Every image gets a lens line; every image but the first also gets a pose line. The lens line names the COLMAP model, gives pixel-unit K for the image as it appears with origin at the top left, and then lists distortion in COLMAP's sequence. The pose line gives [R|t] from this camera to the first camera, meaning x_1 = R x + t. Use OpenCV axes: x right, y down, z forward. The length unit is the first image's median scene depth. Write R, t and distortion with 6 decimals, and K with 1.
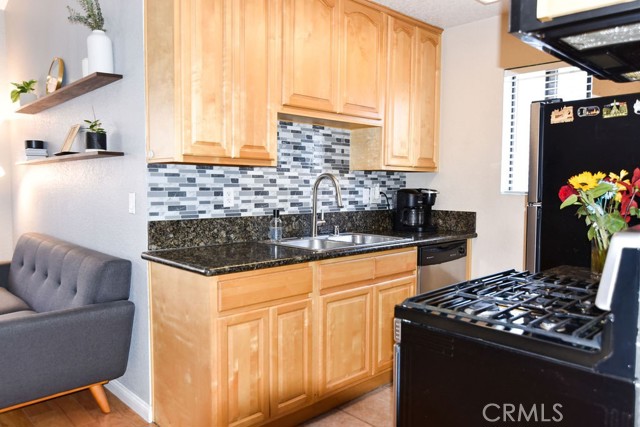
lens RADIAL K [[478.6, 0, 320.0], [0, 478.6, 213.5], [0, 0, 1]] dist [-0.001301, -0.001969]
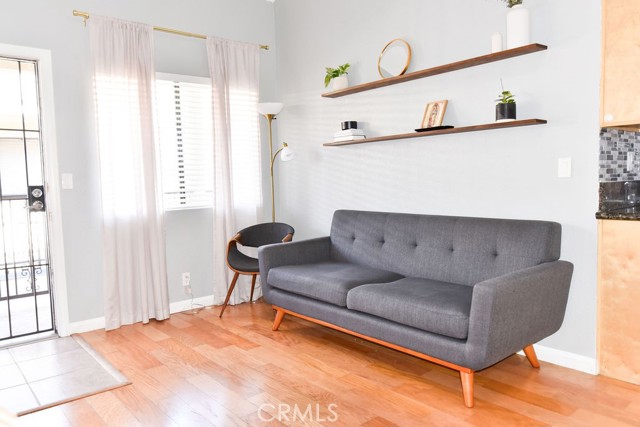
lens RADIAL K [[478.6, 0, 320.0], [0, 478.6, 213.5], [0, 0, 1]] dist [-0.001301, -0.001969]
pose [[0.996730, -0.026715, -0.076264, -0.751861], [0.027662, 0.999552, 0.011386, 0.046226], [0.075926, -0.013458, 0.997023, -0.076578]]
